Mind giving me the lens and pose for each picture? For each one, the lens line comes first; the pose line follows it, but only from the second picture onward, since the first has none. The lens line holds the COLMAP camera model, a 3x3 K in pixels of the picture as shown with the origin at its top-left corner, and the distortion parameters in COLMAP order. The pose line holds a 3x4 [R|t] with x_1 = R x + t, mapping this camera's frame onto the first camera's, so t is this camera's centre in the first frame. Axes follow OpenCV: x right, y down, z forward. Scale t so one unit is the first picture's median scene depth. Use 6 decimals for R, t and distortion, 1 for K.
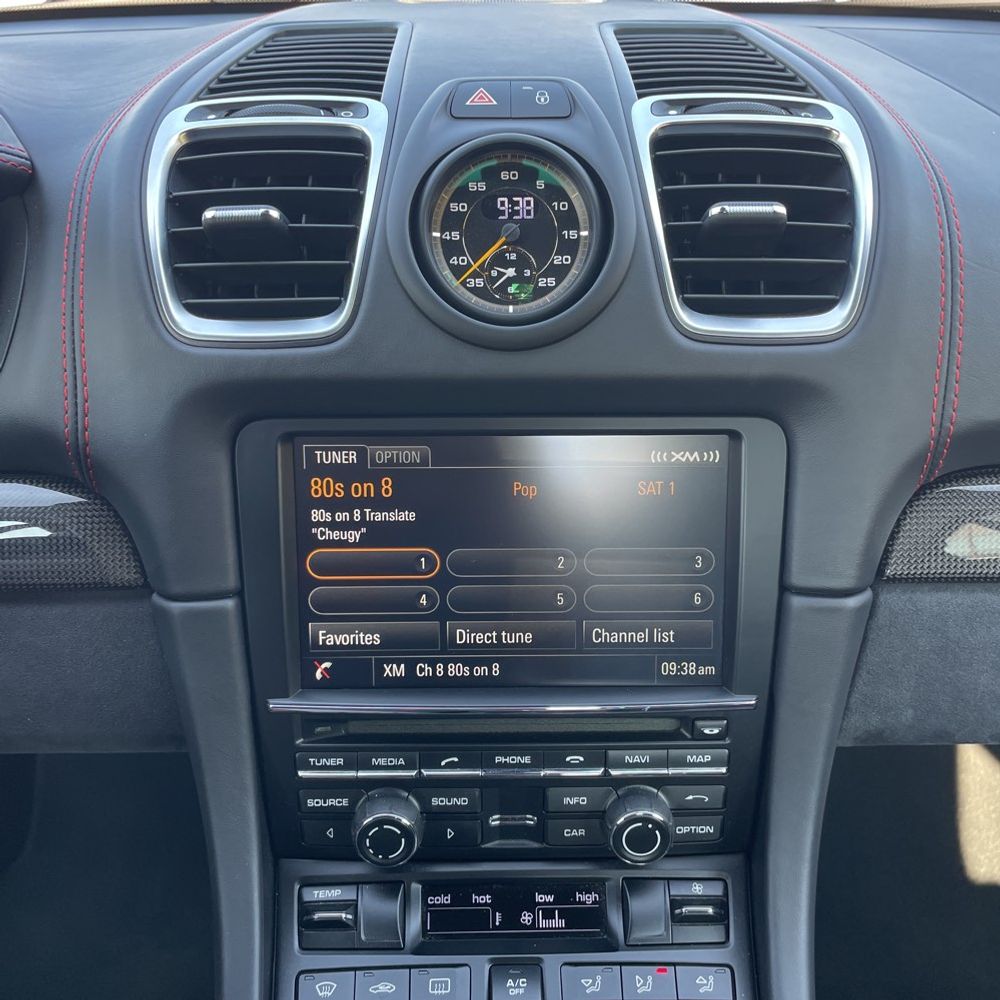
lens RADIAL K [[1025.7, 0, 511.9], [0, 1025.7, 501.6], [0, 0, 1]] dist [0.090002, -0.020757]
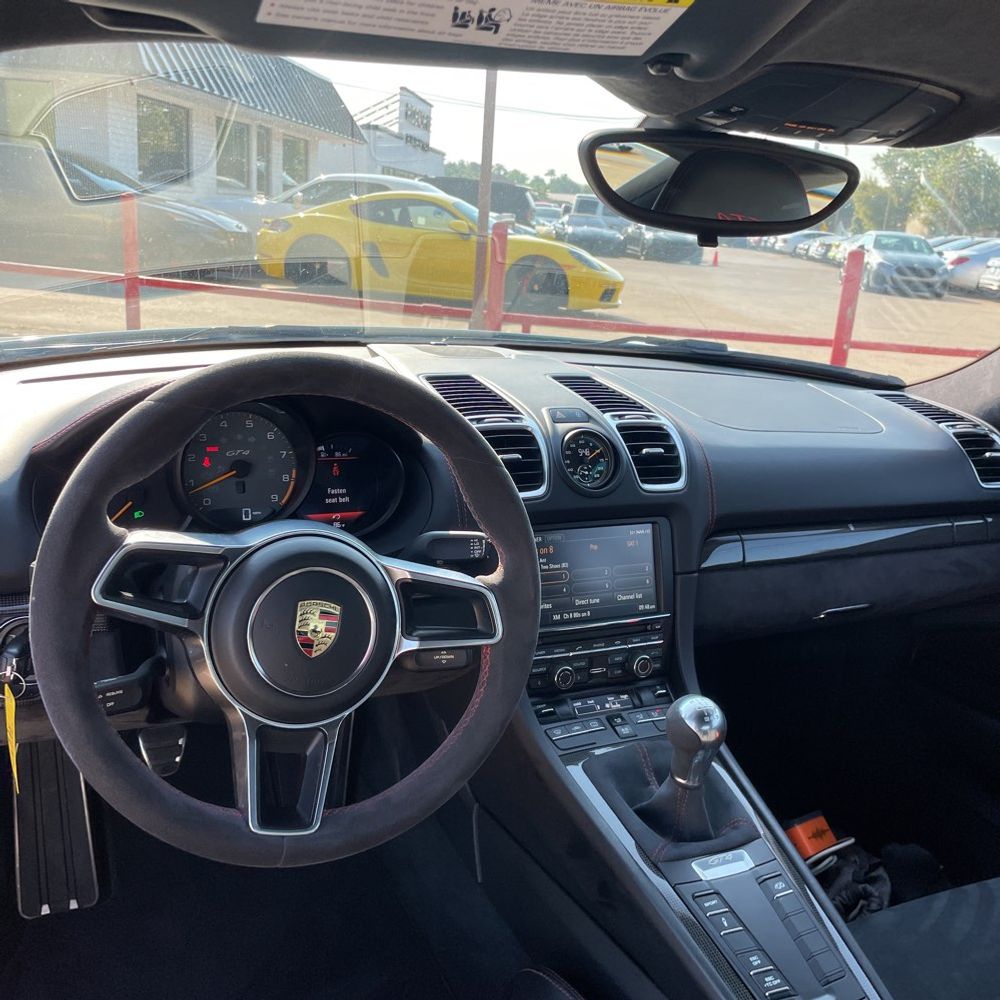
lens RADIAL K [[1025.7, 0, 511.9], [0, 1025.7, 501.6], [0, 0, 1]] dist [0.090002, -0.020757]
pose [[0.903973, -0.053855, 0.424185, -1.363286], [0.129042, 0.980143, -0.150557, 0.258809], [-0.407654, 0.190837, 0.892972, -1.443800]]
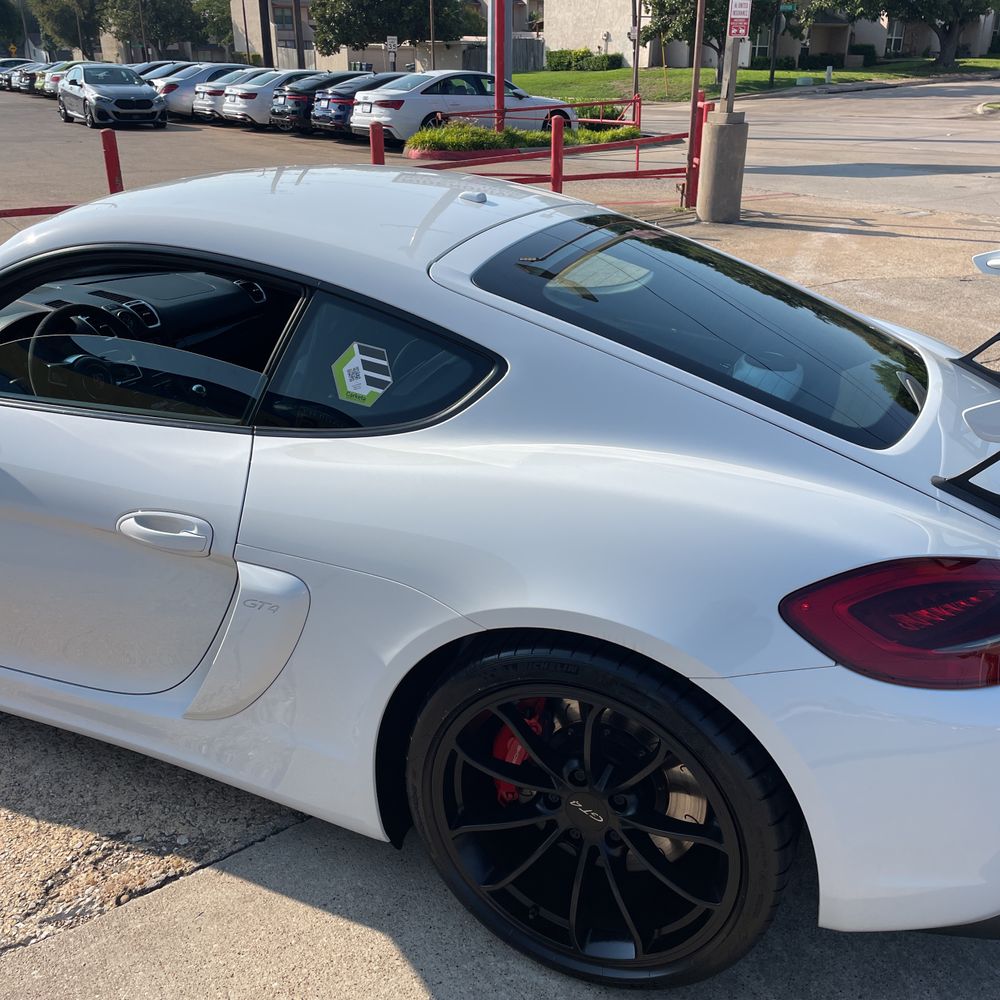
lens RADIAL K [[1025.7, 0, 511.9], [0, 1025.7, 501.6], [0, 0, 1]] dist [0.090002, -0.020757]
pose [[0.425970, -0.344740, 0.836483, -2.022948], [0.396916, 0.902043, 0.169634, 0.379973], [-0.813024, 0.259755, 0.521076, -2.007440]]
